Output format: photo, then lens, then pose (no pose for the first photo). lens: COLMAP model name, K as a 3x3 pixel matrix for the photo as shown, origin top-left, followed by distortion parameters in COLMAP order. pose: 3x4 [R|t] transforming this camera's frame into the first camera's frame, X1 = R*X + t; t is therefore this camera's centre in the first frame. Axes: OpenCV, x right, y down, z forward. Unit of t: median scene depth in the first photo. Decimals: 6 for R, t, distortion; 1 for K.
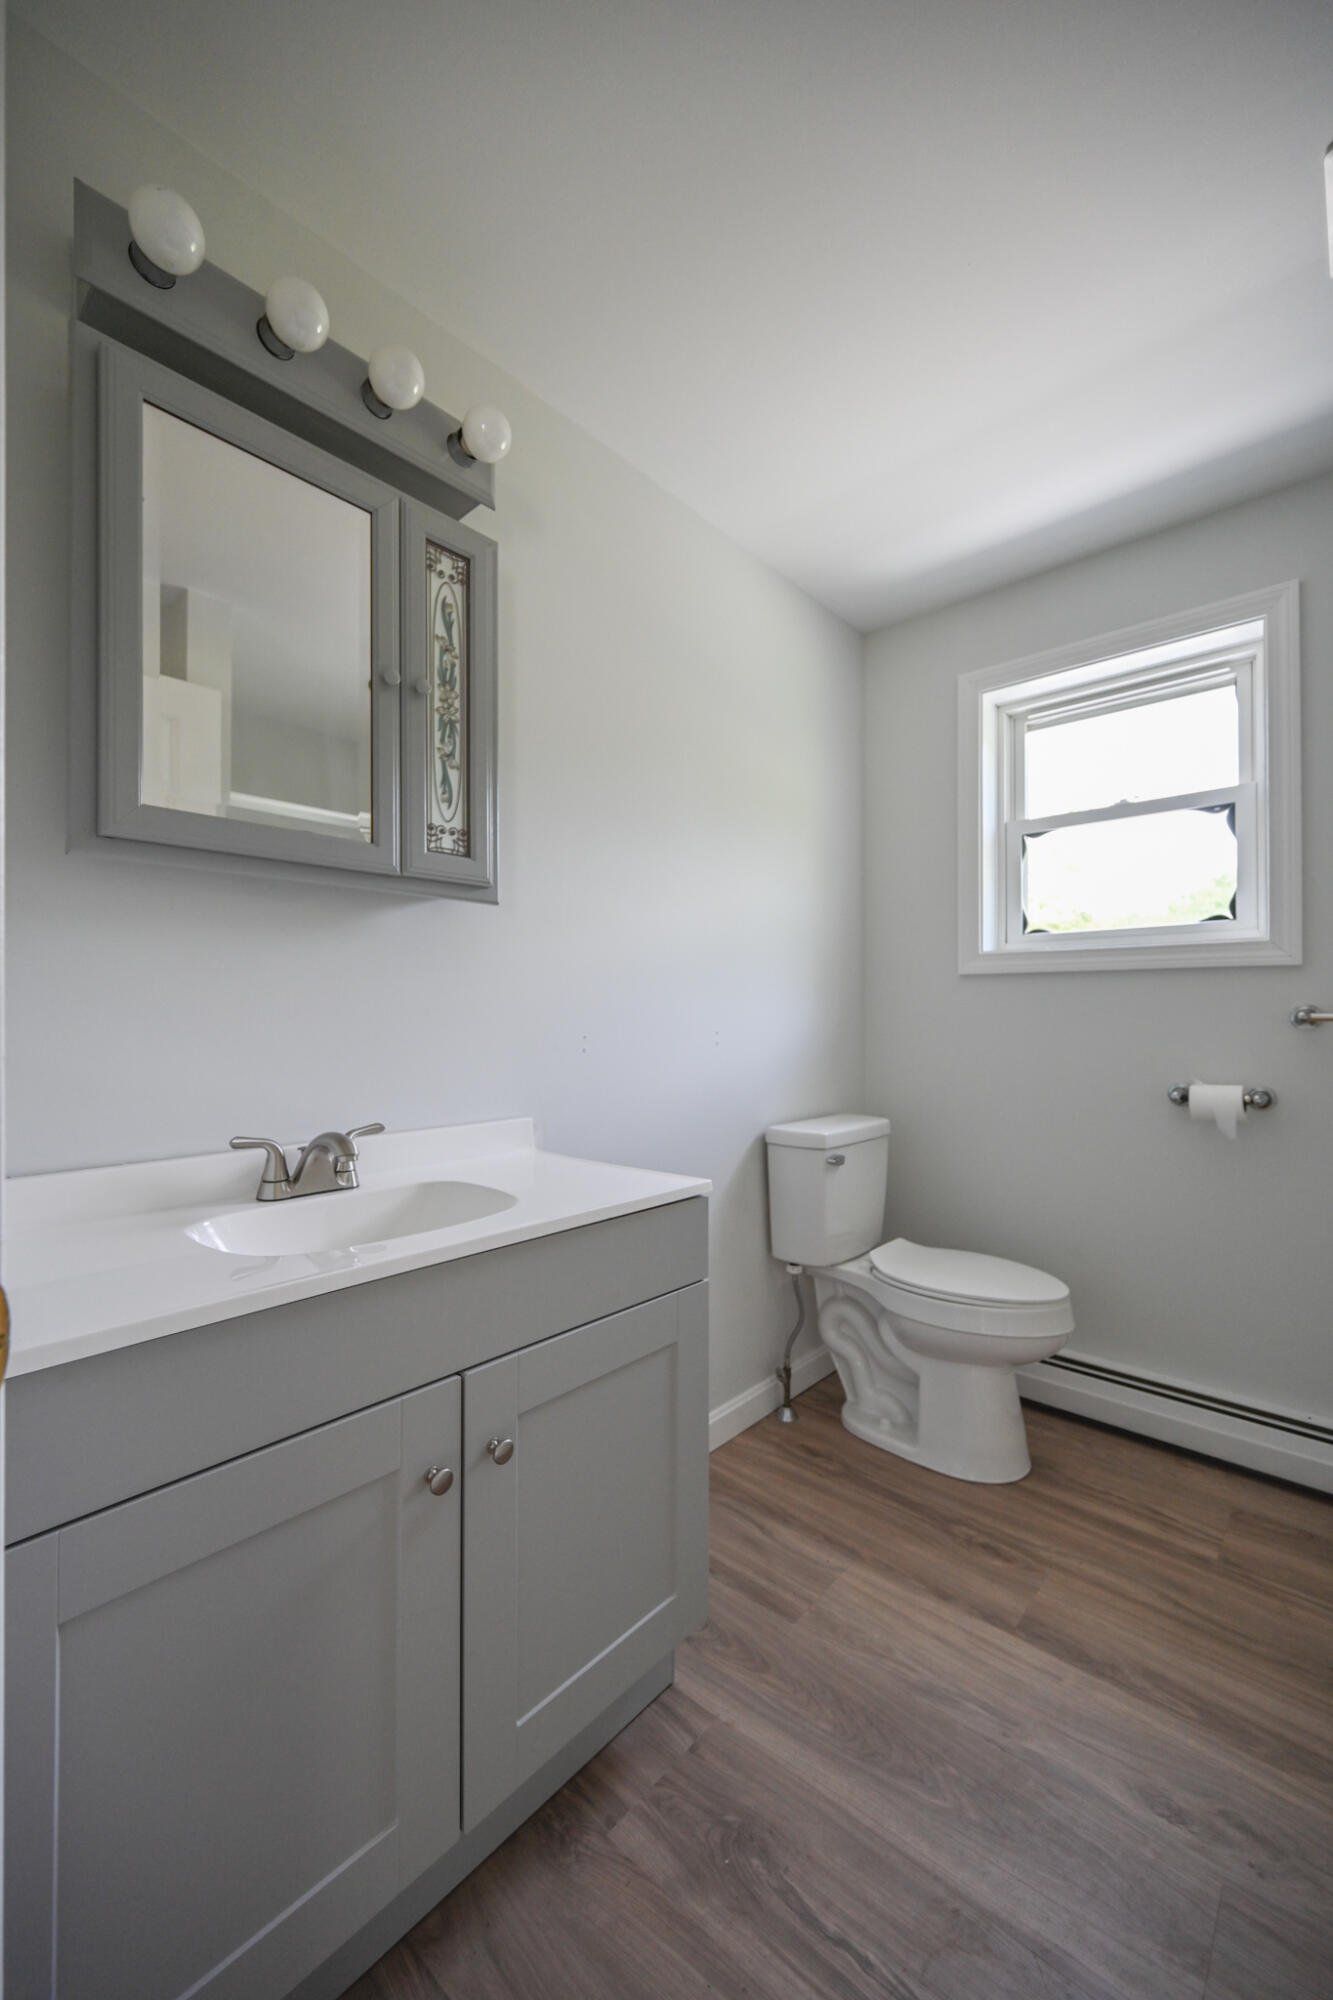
lens RADIAL K [[763.0, 0, 667.1], [0, 763.0, 1013.7], [0, 0, 1]] dist [-0.000792, 0.000443]
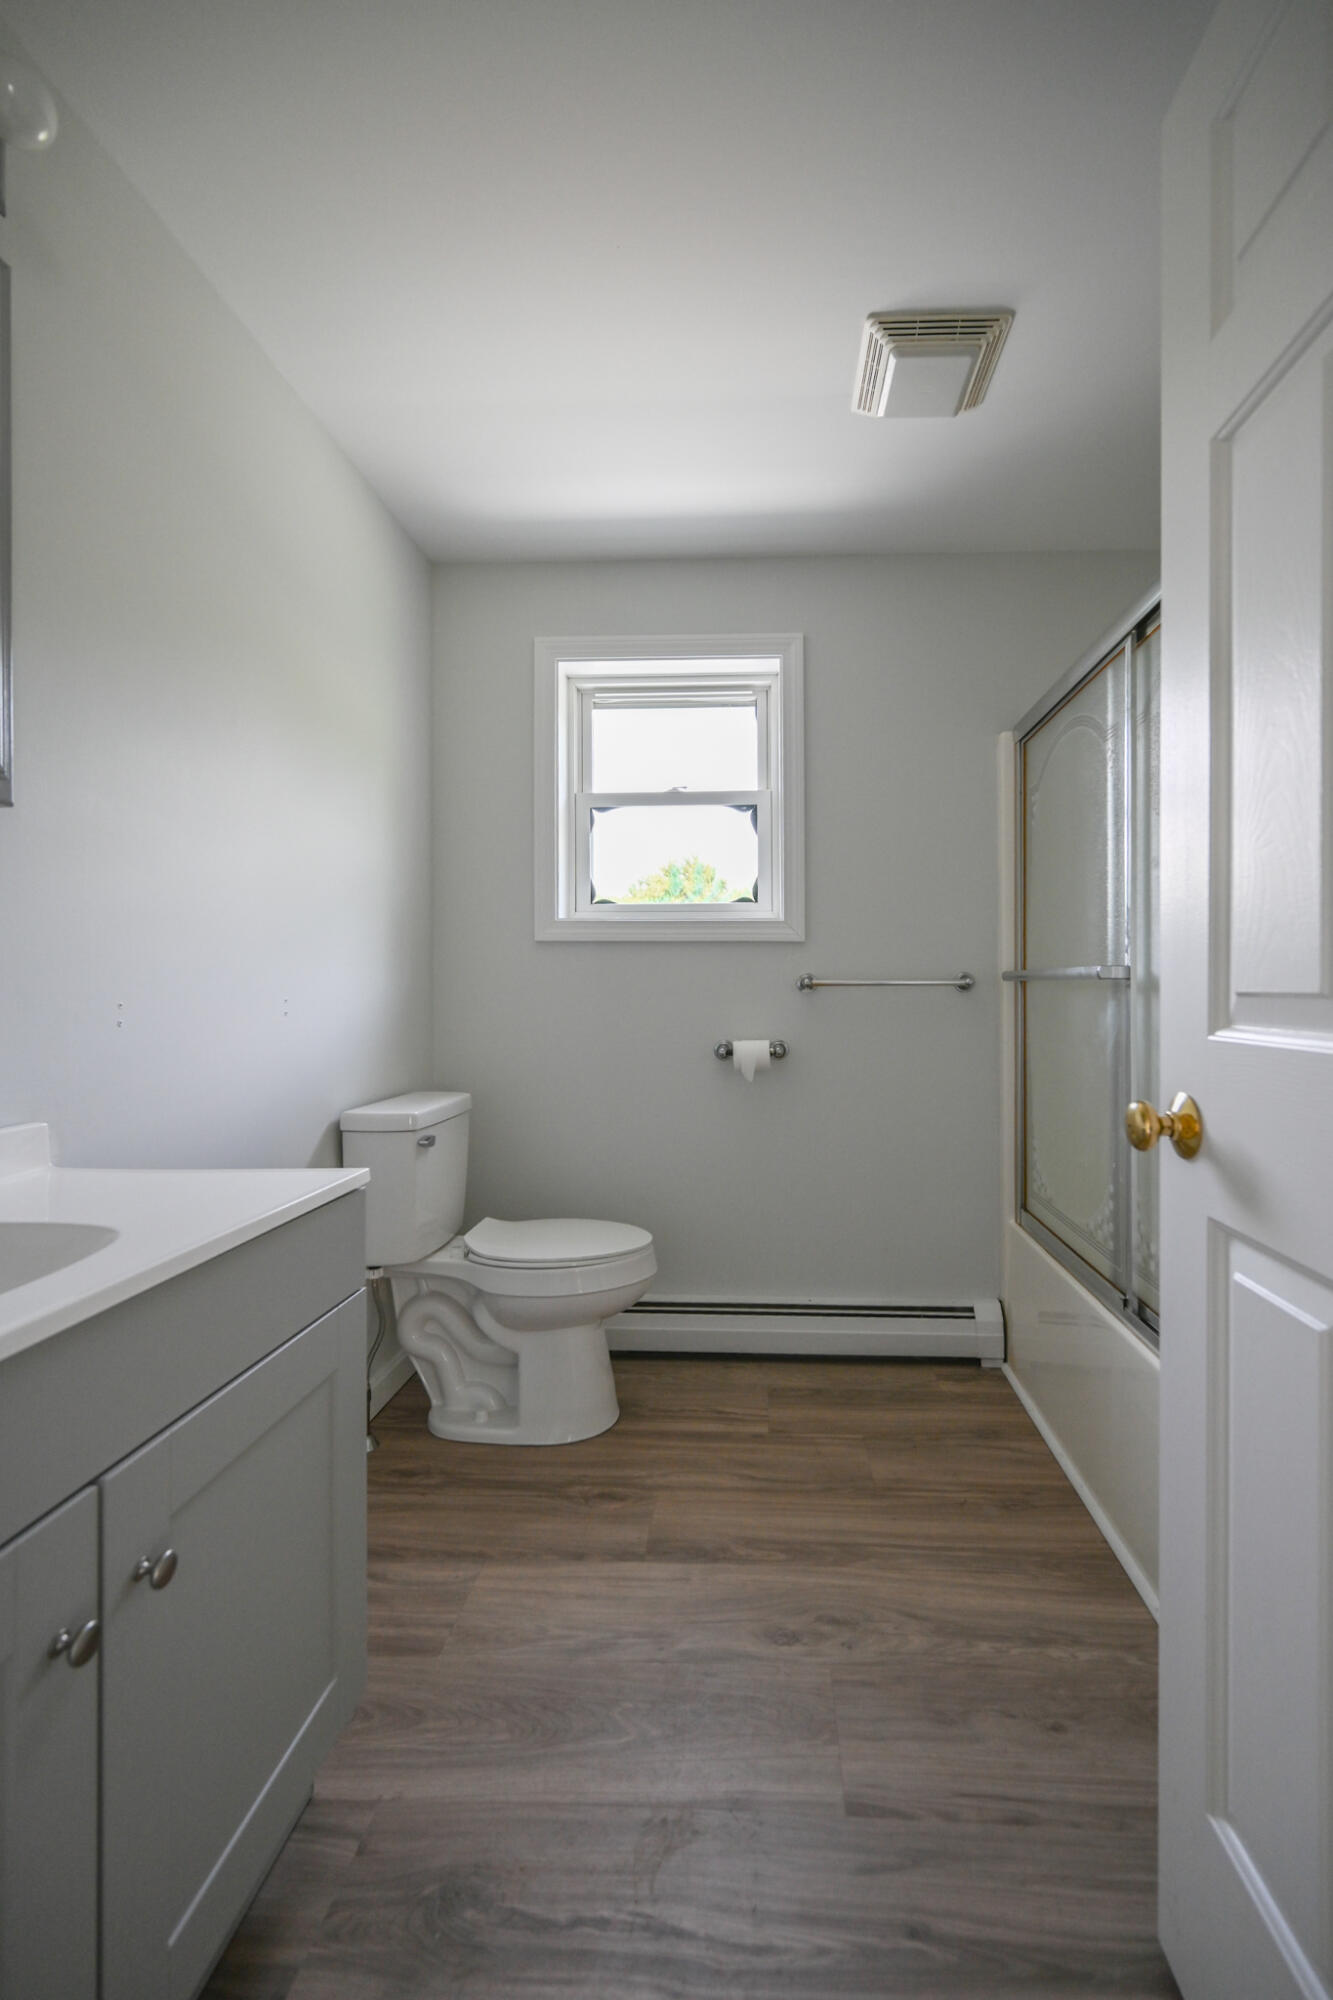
lens RADIAL K [[827.9, 0, 706.4], [0, 827.9, 990.0], [0, 0, 1]] dist [0.000731, 0.000004]
pose [[0.781785, -0.001888, 0.623545, -0.181350], [0.000877, 0.999998, 0.001928, 0.016369], [-0.623547, -0.000960, 0.781785, 0.043378]]
